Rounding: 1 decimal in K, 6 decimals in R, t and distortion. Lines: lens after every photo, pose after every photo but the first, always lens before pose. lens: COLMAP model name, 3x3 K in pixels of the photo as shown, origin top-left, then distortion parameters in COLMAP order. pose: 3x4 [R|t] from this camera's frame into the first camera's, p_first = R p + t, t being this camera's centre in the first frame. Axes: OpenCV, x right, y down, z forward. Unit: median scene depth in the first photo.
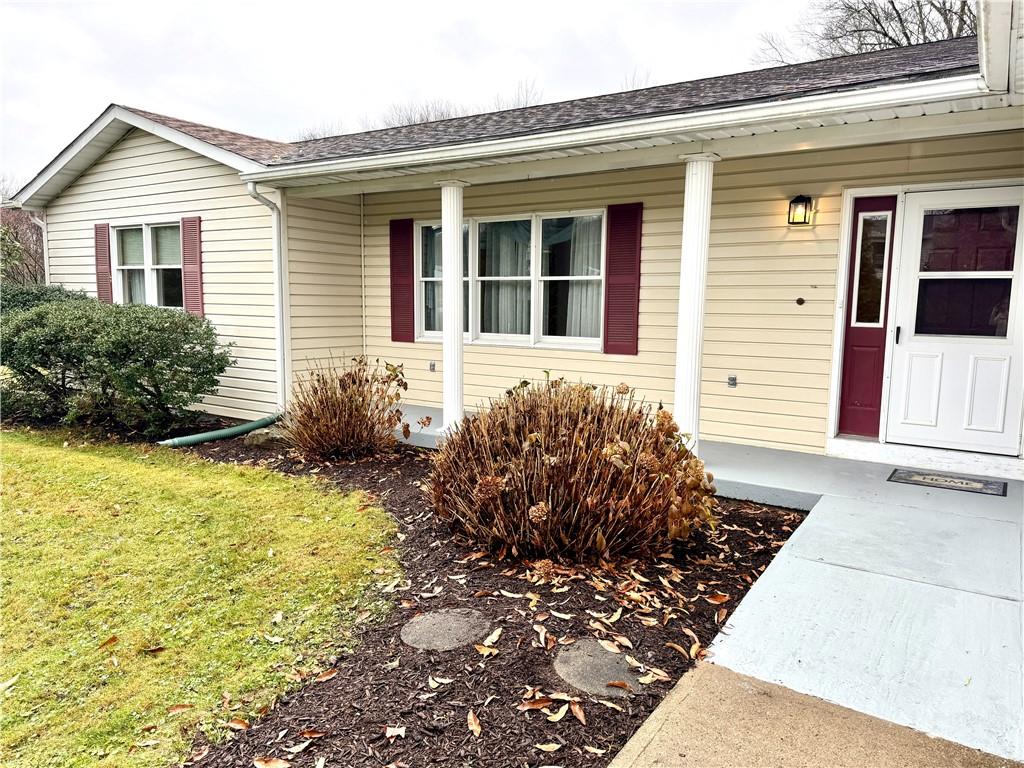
lens RADIAL K [[715.5, 0, 523.6], [0, 715.5, 389.0], [0, 0, 1]] dist [0.047864, -0.055412]
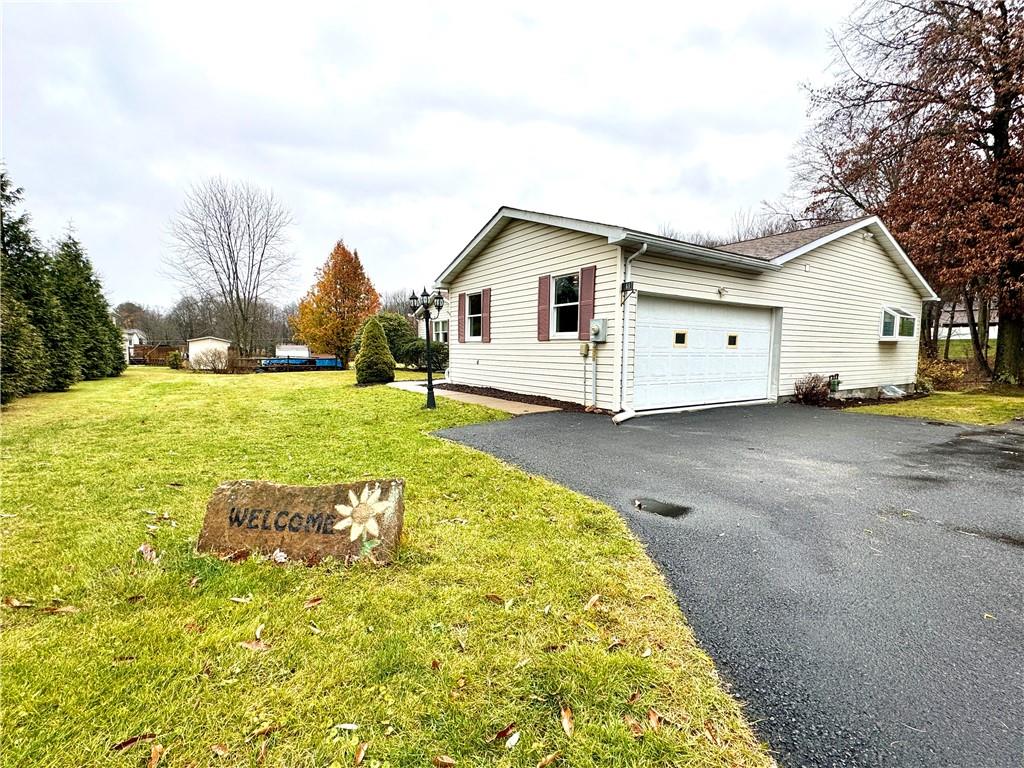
lens RADIAL K [[479.9, 0, 508.0], [0, 479.9, 383.6], [0, 0, 1]] dist [0.000046, 0.001370]
pose [[0.914365, 0.020731, -0.404359, 1.061561], [-0.042627, 0.998067, -0.045221, 0.256243], [0.402640, 0.058585, 0.913482, -1.459913]]
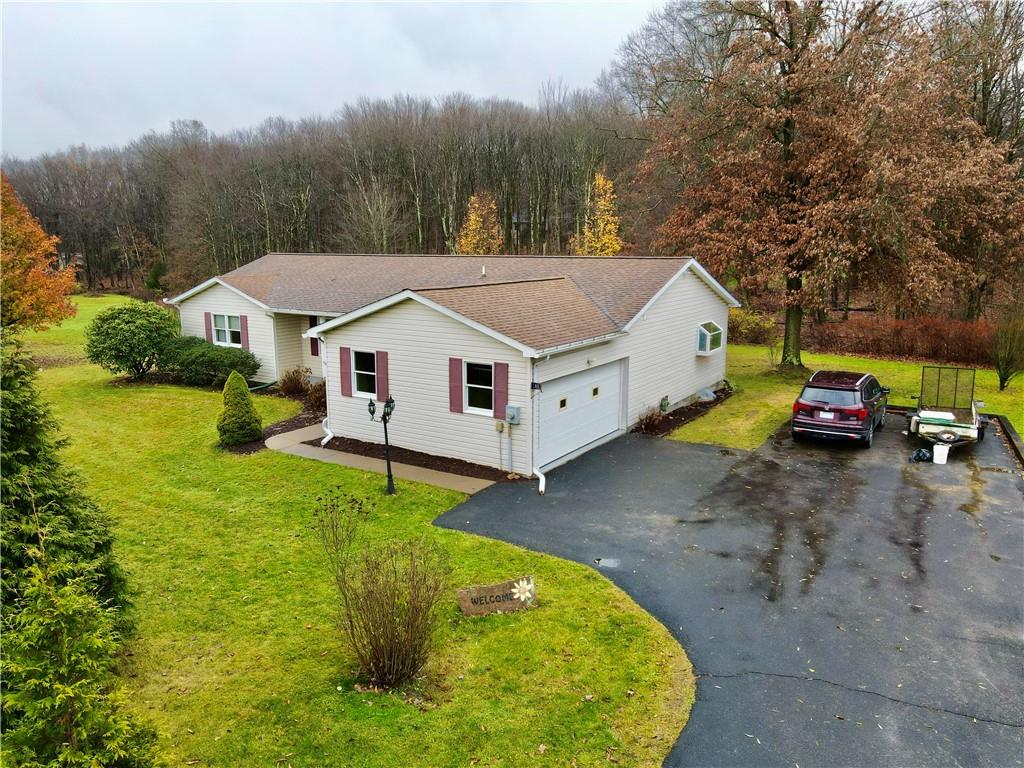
lens RADIAL K [[784.1, 0, 518.6], [0, 784.1, 378.0], [0, 0, 1]] dist [0.000104, 0.000697]
pose [[0.999817, -0.019097, 0.000922, 0.812813], [0.019007, 0.997999, 0.060313, -0.186378], [-0.002072, -0.060285, 0.998179, -2.736298]]
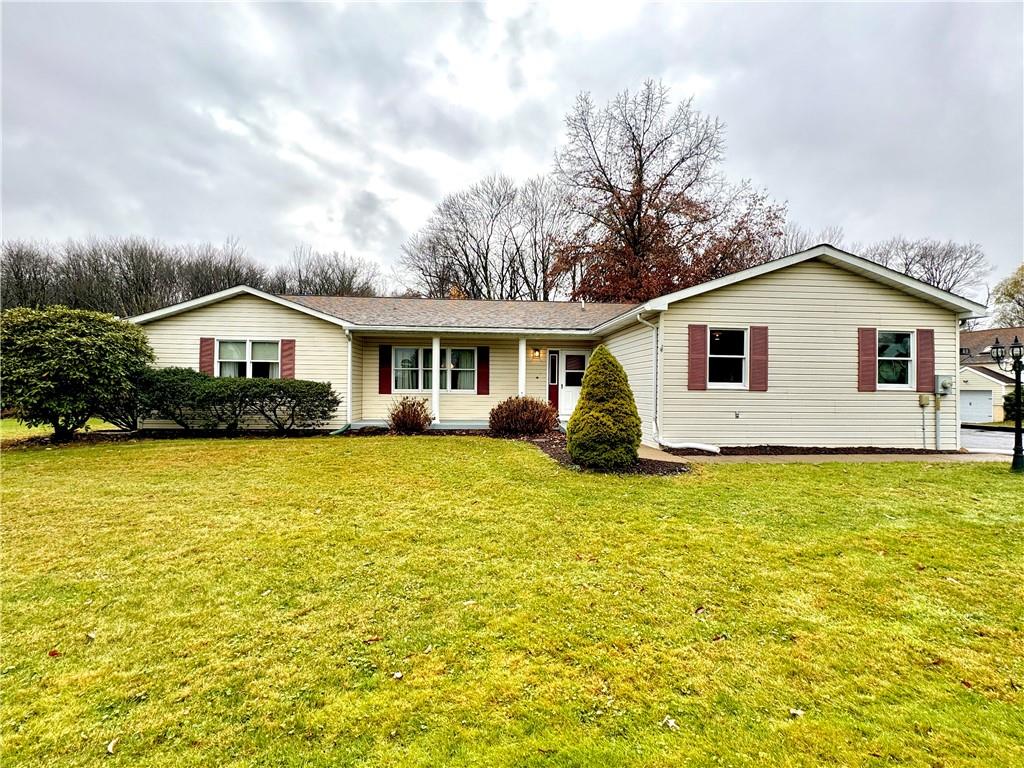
lens RADIAL K [[465.3, 0, 514.7], [0, 465.3, 386.7], [0, 0, 1]] dist [-0.002409, -0.000334]
pose [[0.788932, -0.005800, 0.614453, -0.957957], [0.075443, 0.993305, -0.087490, 0.099894], [-0.609832, 0.115380, 0.784087, -0.629917]]
